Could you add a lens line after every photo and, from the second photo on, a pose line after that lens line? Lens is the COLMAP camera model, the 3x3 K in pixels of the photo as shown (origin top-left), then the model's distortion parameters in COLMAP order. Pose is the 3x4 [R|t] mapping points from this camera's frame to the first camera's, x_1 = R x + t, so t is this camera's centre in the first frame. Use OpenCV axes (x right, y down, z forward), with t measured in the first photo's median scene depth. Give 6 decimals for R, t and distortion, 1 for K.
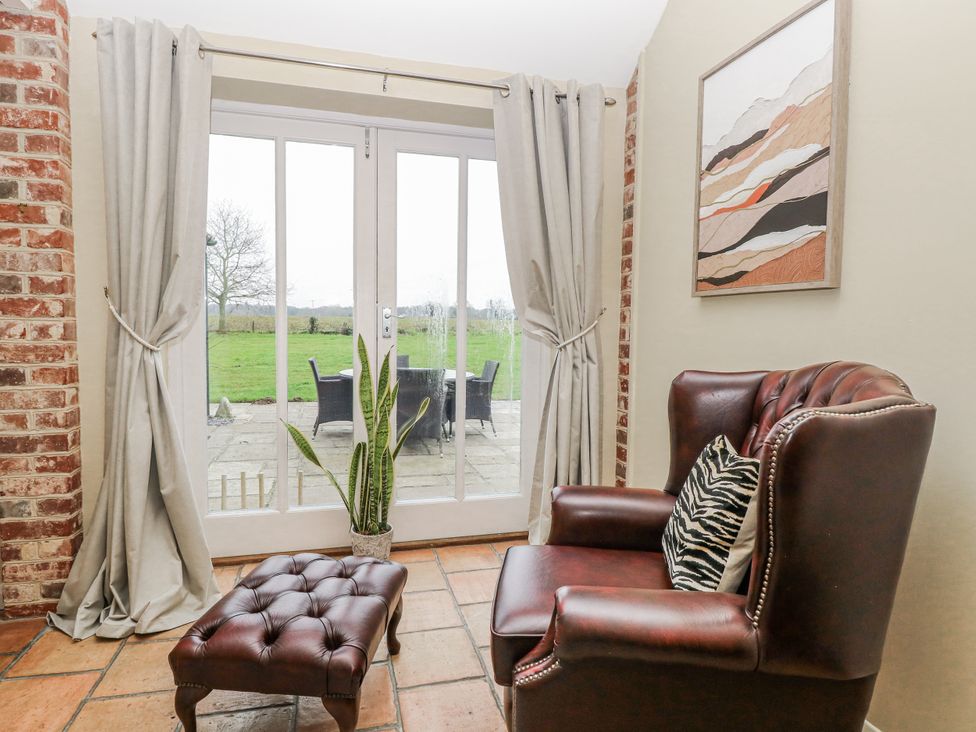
lens RADIAL K [[551.8, 0, 484.6], [0, 551.8, 362.3], [0, 0, 1]] dist [-0.024594, -0.003257]
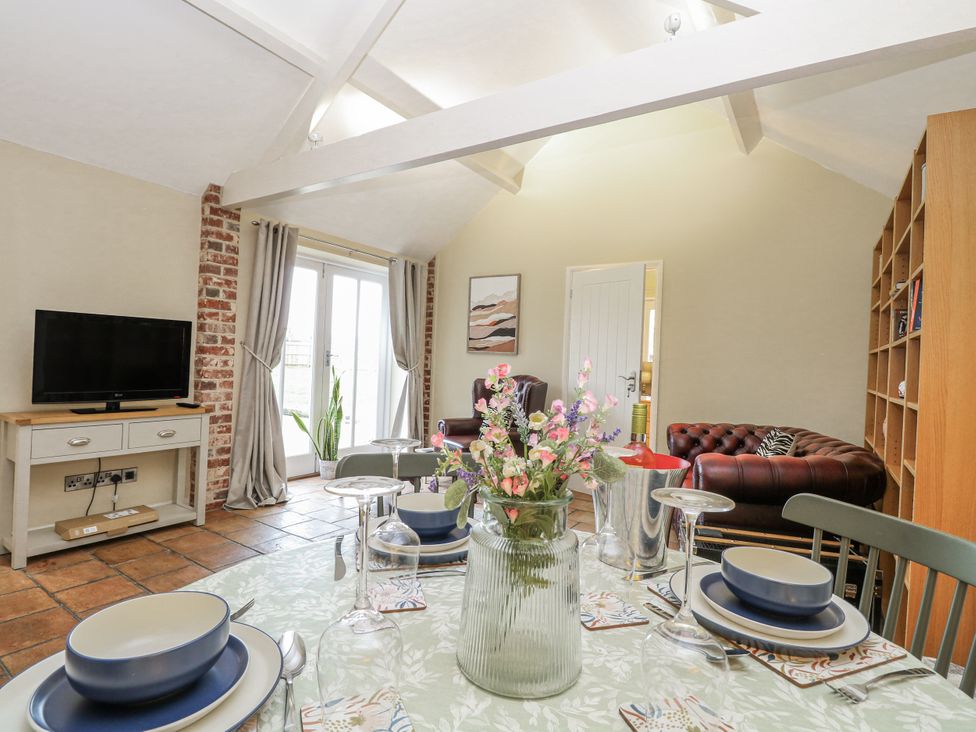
lens RADIAL K [[505.5, 0, 488.6], [0, 505.5, 363.3], [0, 0, 1]] dist [-0.006338, -0.001141]
pose [[0.746253, 0.010889, 0.665573, -1.342834], [0.016862, 0.999236, -0.035254, 0.028009], [-0.665449, 0.037531, 0.745499, -1.066302]]
